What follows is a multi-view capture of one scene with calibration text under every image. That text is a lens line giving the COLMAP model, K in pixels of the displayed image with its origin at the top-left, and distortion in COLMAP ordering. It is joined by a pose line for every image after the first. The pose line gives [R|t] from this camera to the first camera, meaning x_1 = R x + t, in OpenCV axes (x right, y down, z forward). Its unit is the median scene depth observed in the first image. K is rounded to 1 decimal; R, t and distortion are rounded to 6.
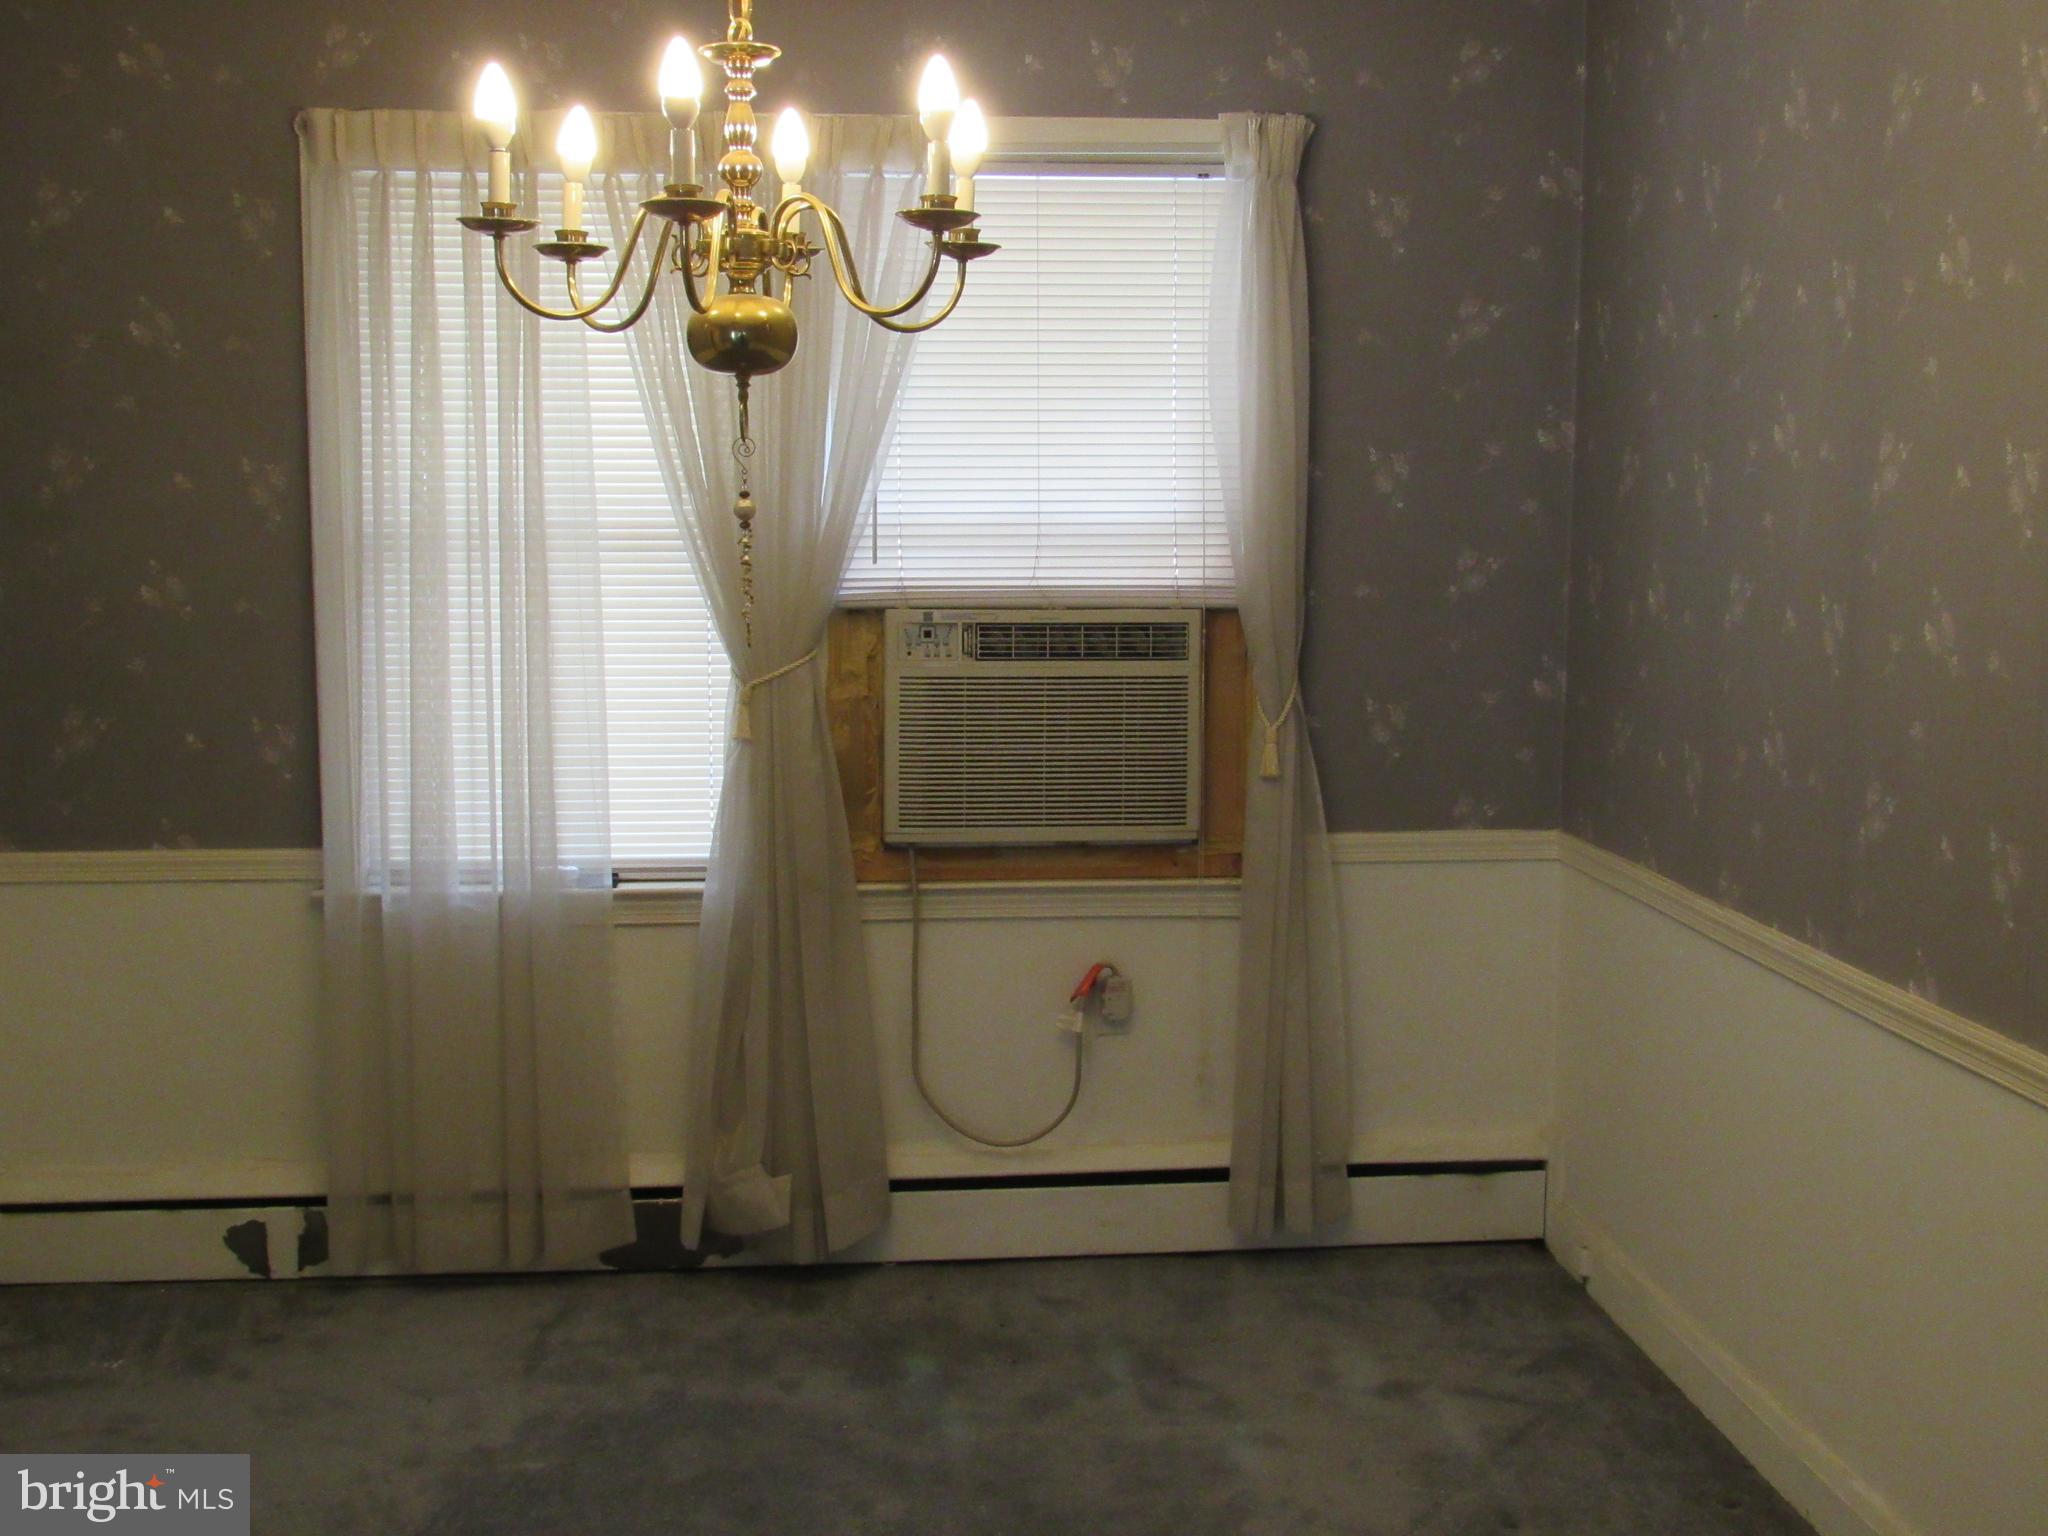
lens RADIAL K [[2408.8, 0, 1021.5], [0, 2408.8, 754.8], [0, 0, 1]] dist [-0.003609, 0.000000]
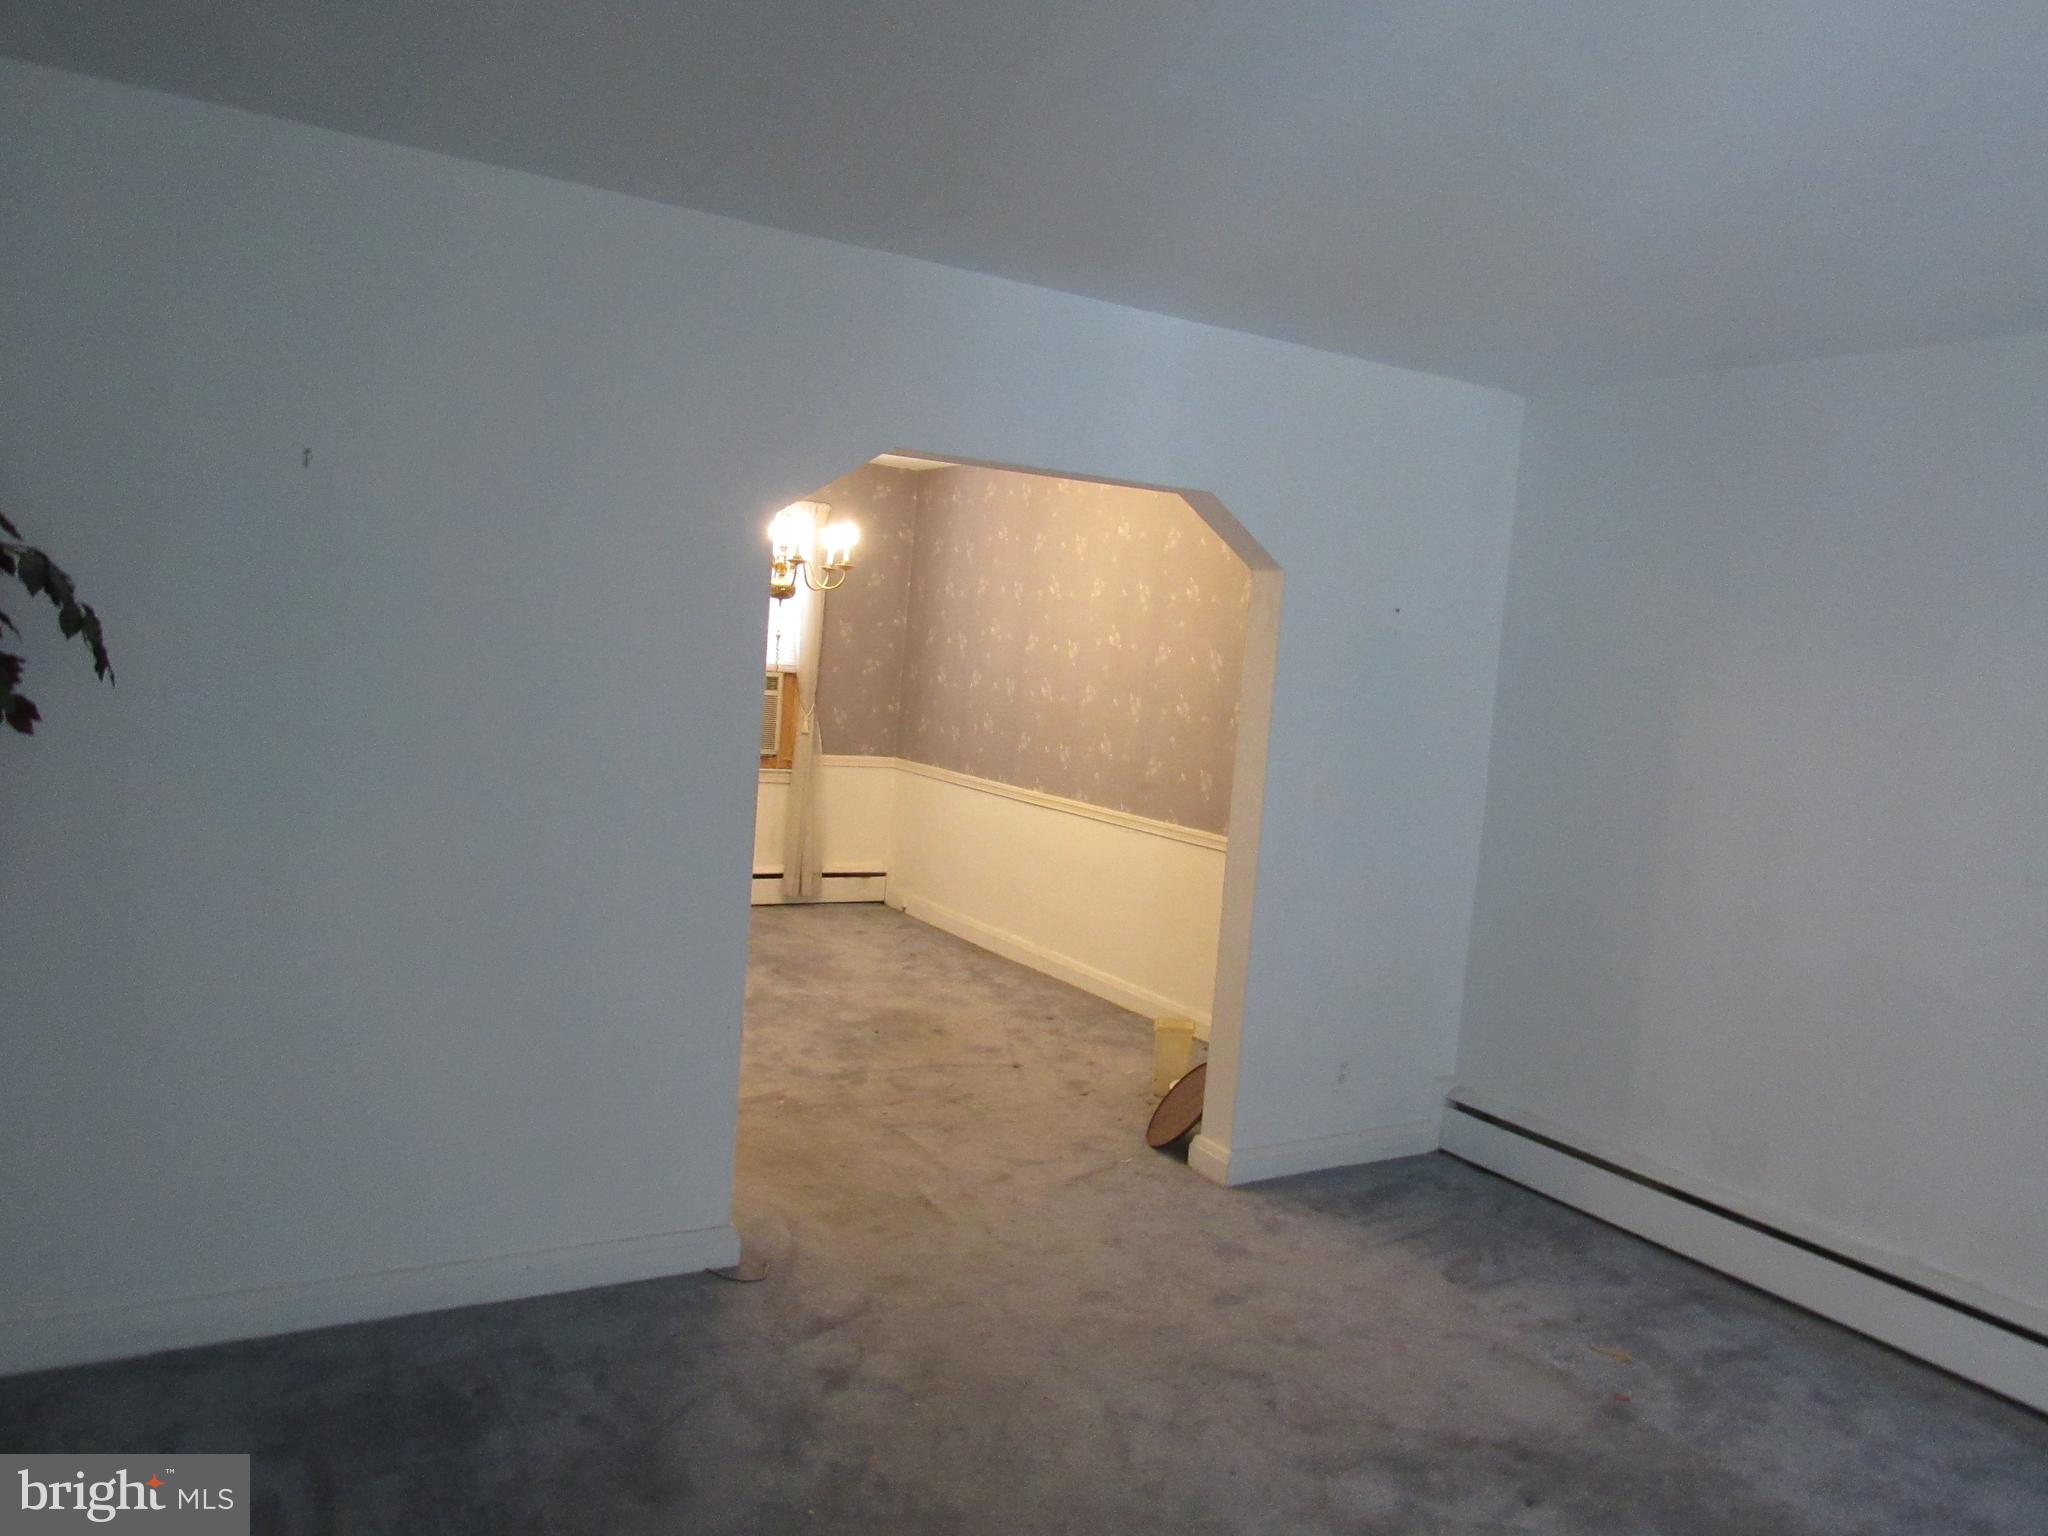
lens RADIAL K [[1515.0, 0, 1021.8], [0, 1515.0, 773.6], [0, 0, 1]] dist [-0.001881, 0.004176]
pose [[0.895113, 0.032757, 0.444634, -0.456875], [-0.027970, 0.999459, -0.017324, 0.079898], [-0.444961, 0.003070, 0.895545, -0.707449]]
